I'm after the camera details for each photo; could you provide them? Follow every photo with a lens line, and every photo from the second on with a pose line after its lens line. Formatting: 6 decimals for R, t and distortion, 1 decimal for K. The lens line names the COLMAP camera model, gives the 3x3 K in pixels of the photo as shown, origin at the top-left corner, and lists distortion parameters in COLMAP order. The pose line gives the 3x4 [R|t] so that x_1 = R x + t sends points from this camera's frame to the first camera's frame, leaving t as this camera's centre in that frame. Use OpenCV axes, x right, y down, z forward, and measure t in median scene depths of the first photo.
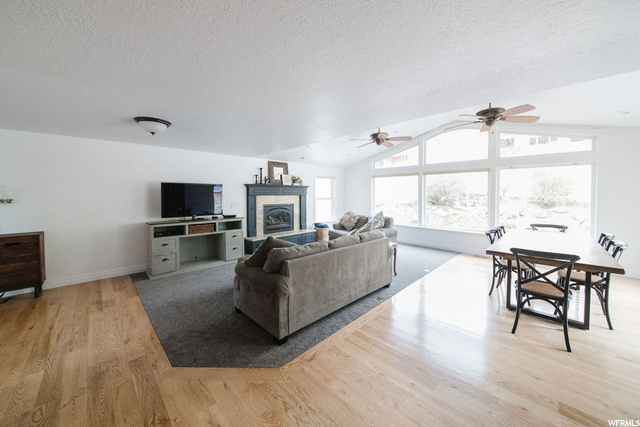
lens RADIAL K [[236.6, 0, 321.8], [0, 236.6, 200.1], [0, 0, 1]] dist [-0.000820, -0.000104]
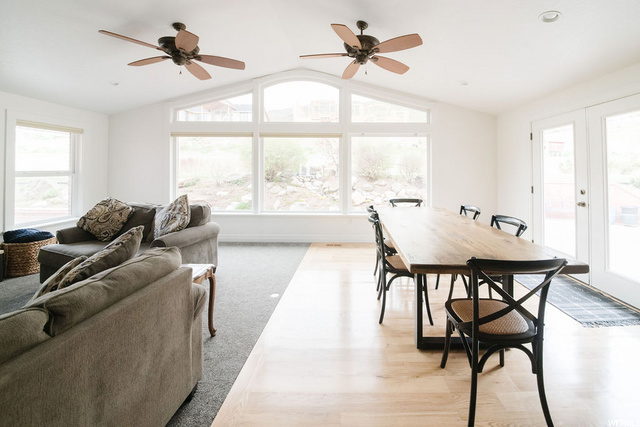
lens RADIAL K [[255.4, 0, 359.3], [0, 255.4, 170.2], [0, 0, 1]] dist [-0.001145, -0.000172]
pose [[0.688574, 0.007505, 0.725127, 0.093382], [0.013691, 0.999634, -0.023347, 0.009983], [-0.725036, 0.026004, 0.688219, 0.287451]]
